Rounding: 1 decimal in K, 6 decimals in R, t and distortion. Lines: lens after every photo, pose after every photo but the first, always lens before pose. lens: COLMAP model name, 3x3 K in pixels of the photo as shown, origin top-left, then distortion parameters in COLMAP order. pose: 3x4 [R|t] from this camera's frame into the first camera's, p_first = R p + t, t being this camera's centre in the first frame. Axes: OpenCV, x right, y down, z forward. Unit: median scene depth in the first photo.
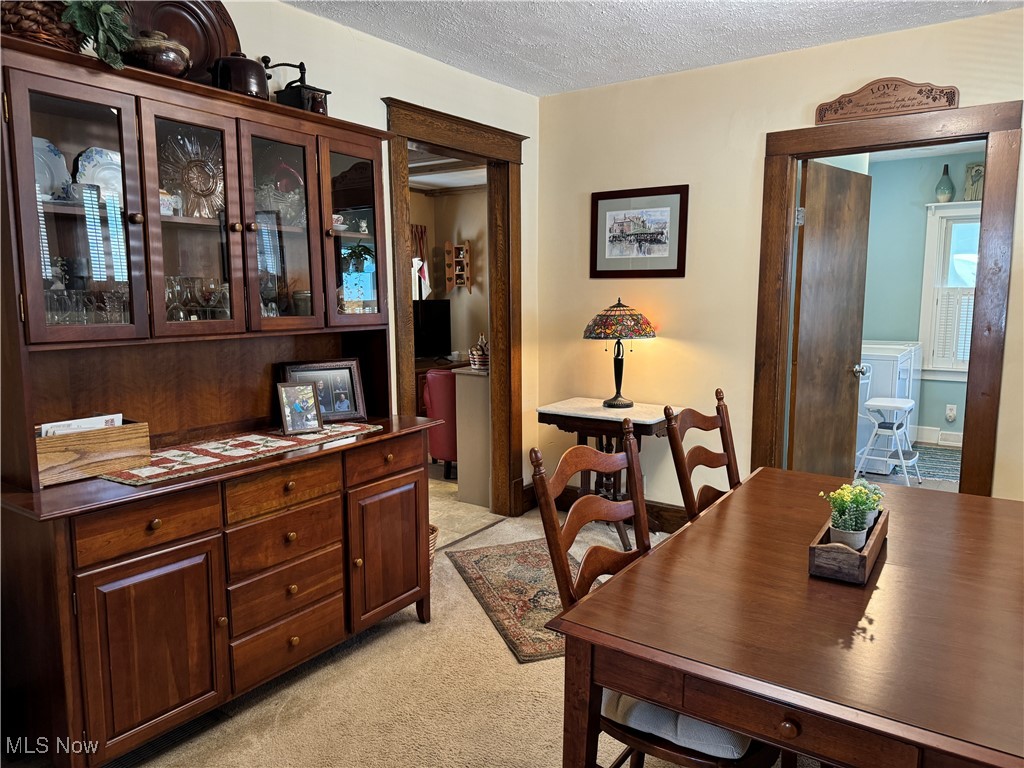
lens RADIAL K [[719.3, 0, 511.1], [0, 719.3, 386.3], [0, 0, 1]] dist [0.015402, -0.011920]
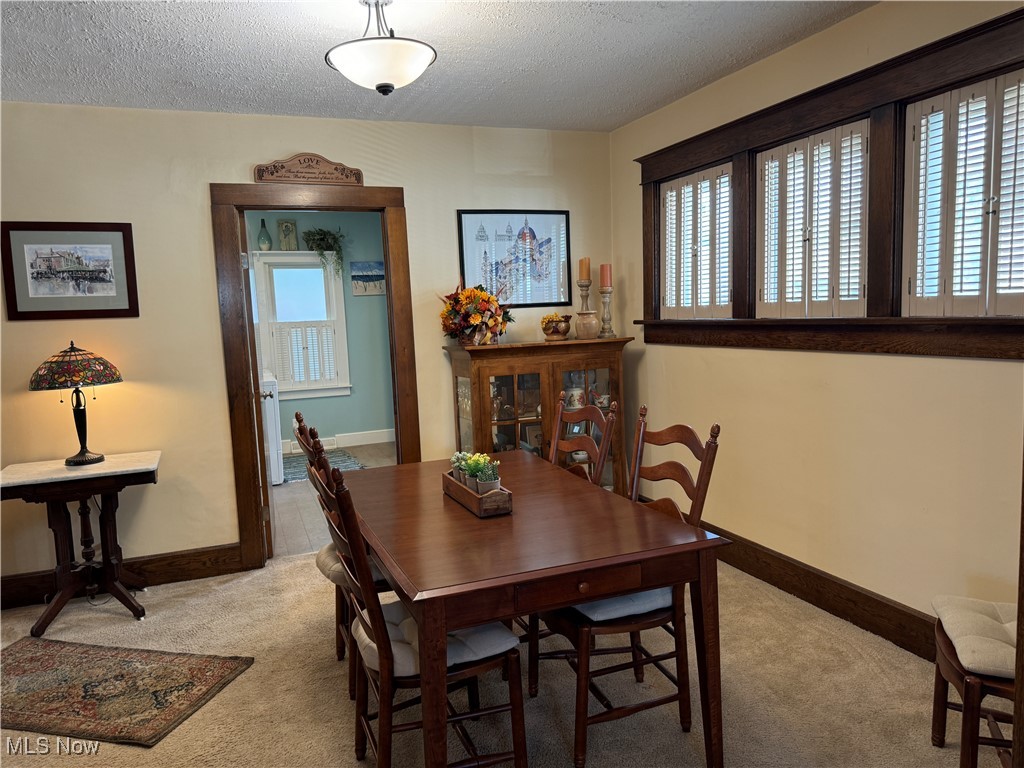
lens RADIAL K [[719.3, 0, 528.5], [0, 719.3, 372.5], [0, 0, 1]] dist [0.015402, -0.011920]
pose [[0.547500, -0.088277, 0.832136, -0.285242], [0.148451, 0.988893, 0.007234, -0.007420], [-0.823533, 0.119571, 0.554524, 0.042563]]
